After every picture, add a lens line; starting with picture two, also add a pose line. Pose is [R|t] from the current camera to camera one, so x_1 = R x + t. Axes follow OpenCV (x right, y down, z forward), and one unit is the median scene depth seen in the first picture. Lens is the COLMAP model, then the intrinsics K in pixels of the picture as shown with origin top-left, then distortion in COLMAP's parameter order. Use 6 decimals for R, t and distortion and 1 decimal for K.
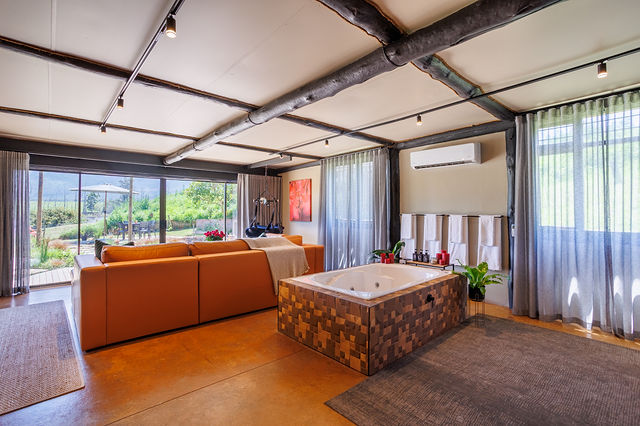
lens RADIAL K [[308.7, 0, 316.7], [0, 308.7, 210.0], [0, 0, 1]] dist [-0.049818, 0.033786]
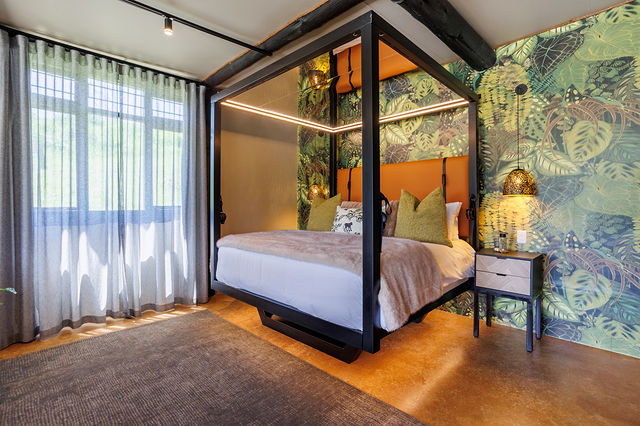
lens RADIAL K [[308.7, 0, 316.7], [0, 308.7, 210.0], [0, 0, 1]] dist [-0.049818, 0.033786]
pose [[-0.042542, -0.019150, 0.998911, 0.014688], [-0.003260, 0.999814, 0.019028, 0.140375], [-0.999089, -0.002447, -0.042596, 1.224017]]
